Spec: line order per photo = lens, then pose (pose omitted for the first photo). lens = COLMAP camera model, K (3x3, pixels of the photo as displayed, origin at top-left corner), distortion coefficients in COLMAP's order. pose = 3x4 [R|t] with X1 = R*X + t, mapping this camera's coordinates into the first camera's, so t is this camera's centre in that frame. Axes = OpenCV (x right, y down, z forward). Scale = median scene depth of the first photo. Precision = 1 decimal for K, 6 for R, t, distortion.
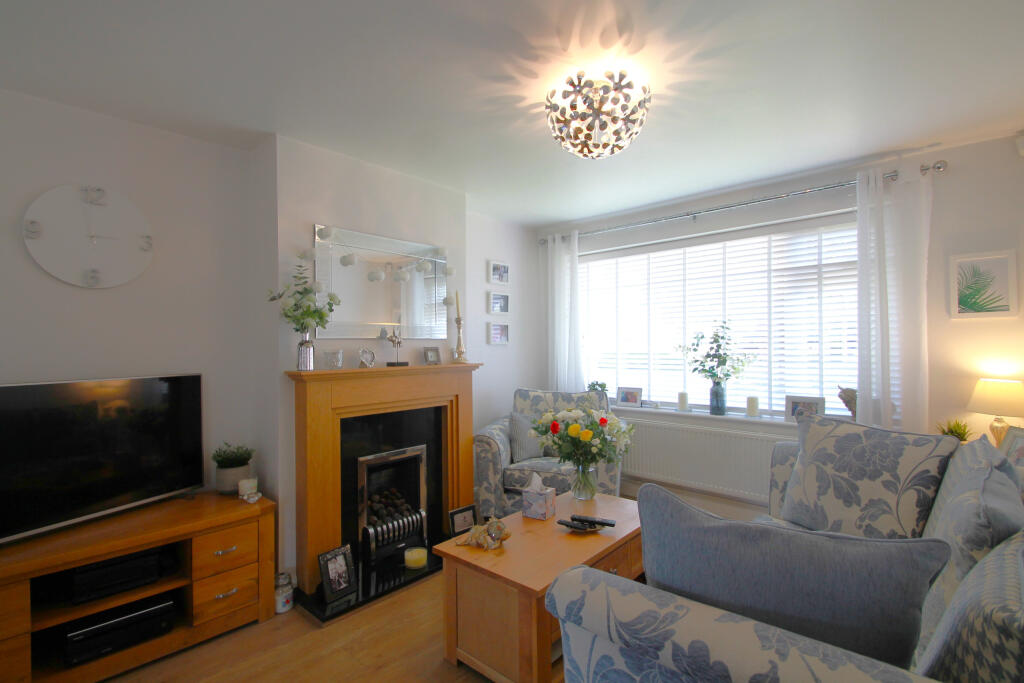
lens RADIAL K [[487.9, 0, 512.0], [0, 487.9, 341.5], [0, 0, 1]] dist [0.001187, 0.000236]
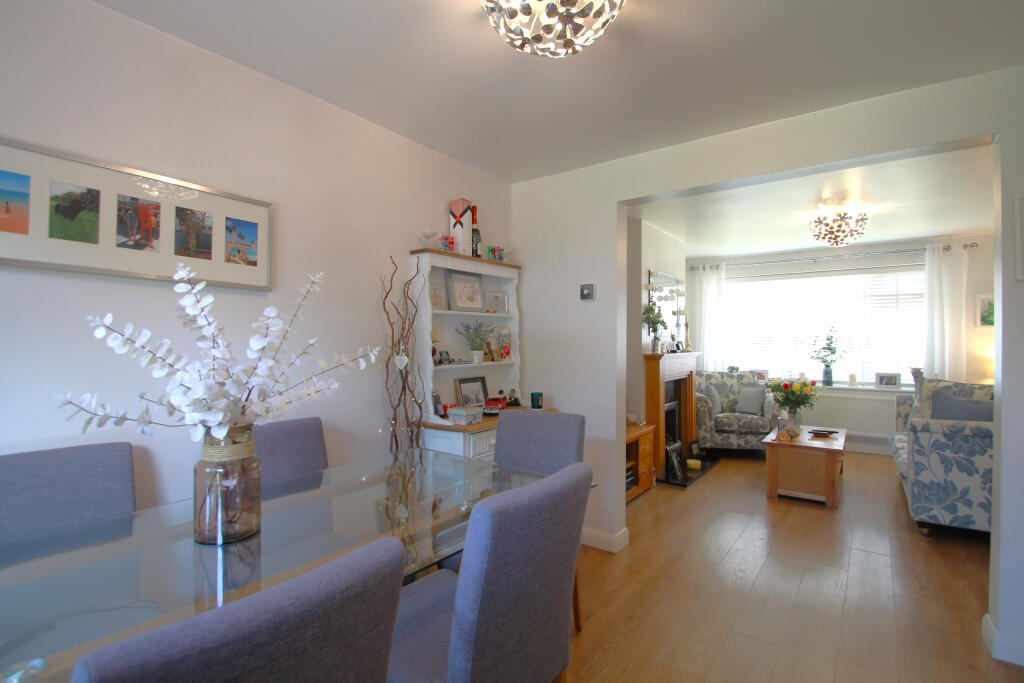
lens RADIAL K [[497.7, 0, 512.0], [0, 497.7, 341.5], [0, 0, 1]] dist [0.003129, -0.013041]
pose [[0.995703, 0.008972, 0.092163, -0.849947], [-0.009881, 0.999907, 0.009415, 0.001688], [-0.092070, -0.010285, 0.995699, -0.576520]]
